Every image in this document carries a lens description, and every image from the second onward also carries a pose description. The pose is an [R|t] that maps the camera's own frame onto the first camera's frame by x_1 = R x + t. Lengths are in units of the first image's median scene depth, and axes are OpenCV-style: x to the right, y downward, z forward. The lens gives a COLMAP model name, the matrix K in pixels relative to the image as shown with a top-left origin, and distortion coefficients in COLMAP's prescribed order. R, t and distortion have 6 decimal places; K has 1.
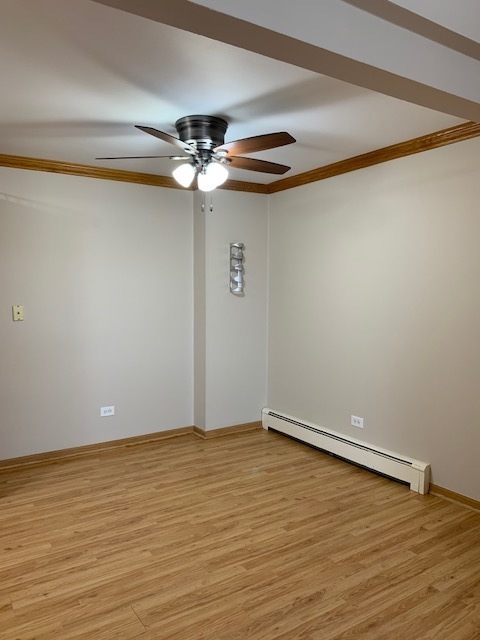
lens RADIAL K [[487.7, 0, 236.9], [0, 487.7, 316.8], [0, 0, 1]] dist [0.002054, -0.024720]
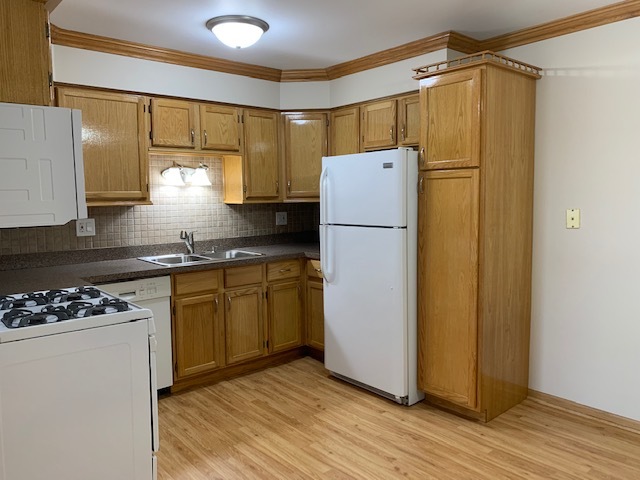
lens RADIAL K [[487.7, 0, 316.6], [0, 487.7, 236.7], [0, 0, 1]] dist [0.002054, -0.024720]
pose [[0.115985, 0.086061, -0.989516, 0.324926], [-0.045768, 0.995644, 0.081230, -0.028177], [0.992196, 0.035867, 0.119418, 0.586305]]
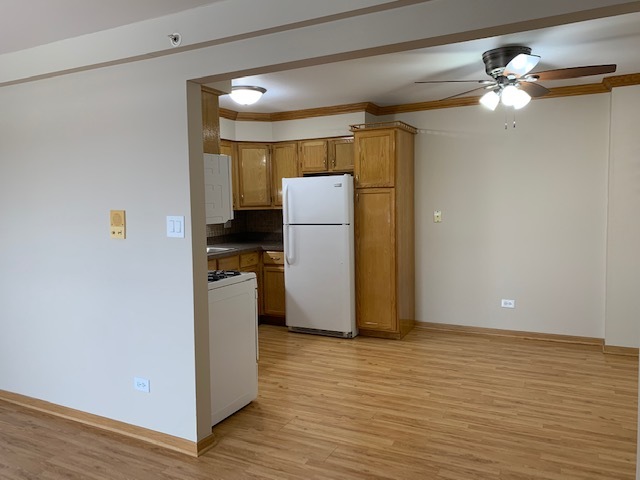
lens RADIAL K [[487.7, 0, 320.1], [0, 487.7, 242.8], [0, 0, 1]] dist [0.002054, -0.024720]
pose [[0.492827, 0.065578, -0.867653, 0.666716], [-0.031514, 0.997847, 0.057518, -0.003586], [0.869557, -0.001003, 0.493832, 0.054773]]
